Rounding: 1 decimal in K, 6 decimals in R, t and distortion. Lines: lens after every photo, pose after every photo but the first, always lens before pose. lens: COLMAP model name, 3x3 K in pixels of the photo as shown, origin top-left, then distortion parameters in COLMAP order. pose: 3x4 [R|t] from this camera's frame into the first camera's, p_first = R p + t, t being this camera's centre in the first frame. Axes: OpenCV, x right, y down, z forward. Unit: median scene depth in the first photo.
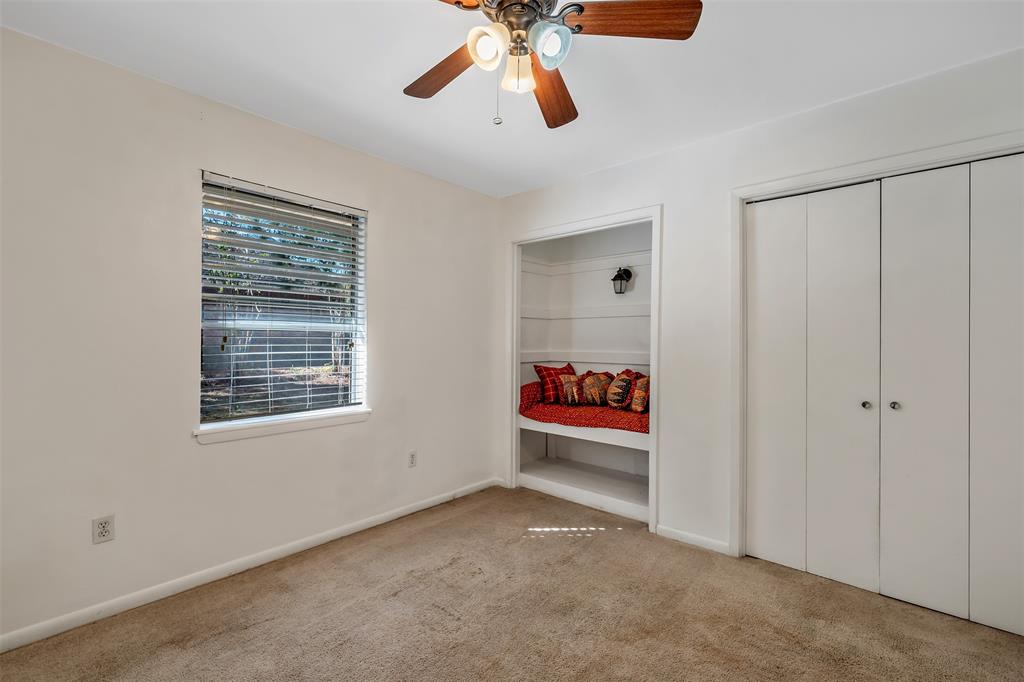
lens RADIAL K [[452.9, 0, 519.9], [0, 452.9, 339.6], [0, 0, 1]] dist [-0.000184, -0.000495]
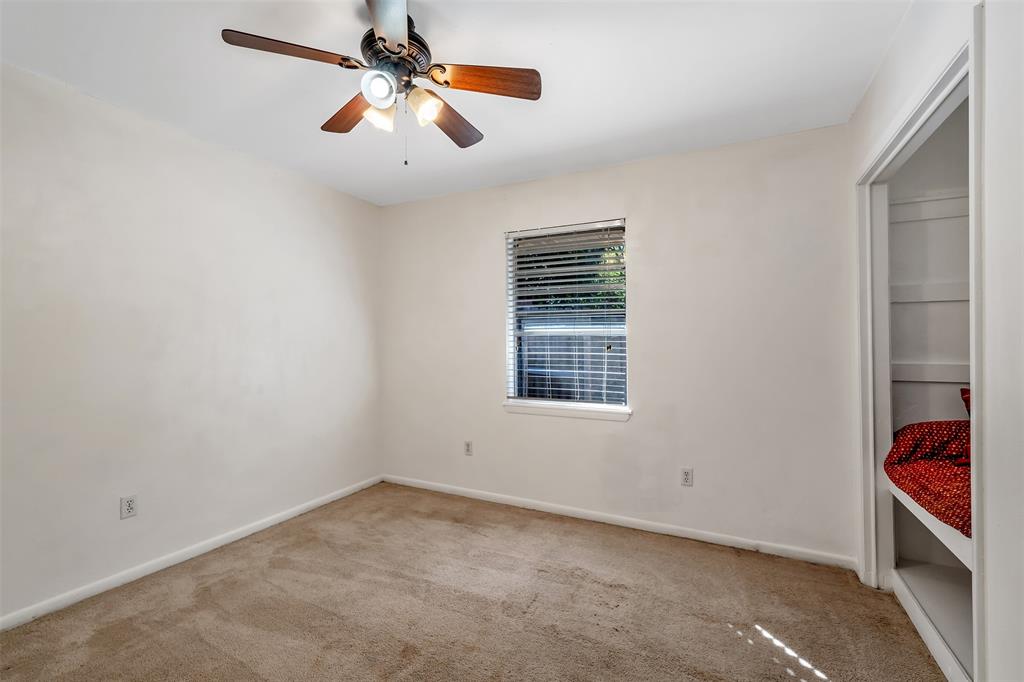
lens RADIAL K [[452.9, 0, 513.0], [0, 452.9, 347.1], [0, 0, 1]] dist [-0.000184, -0.000495]
pose [[0.239897, 0.008107, -0.970764, 0.617996], [0.000209, 0.999965, 0.008402, 0.001169], [0.970798, -0.002219, 0.239887, 0.523382]]
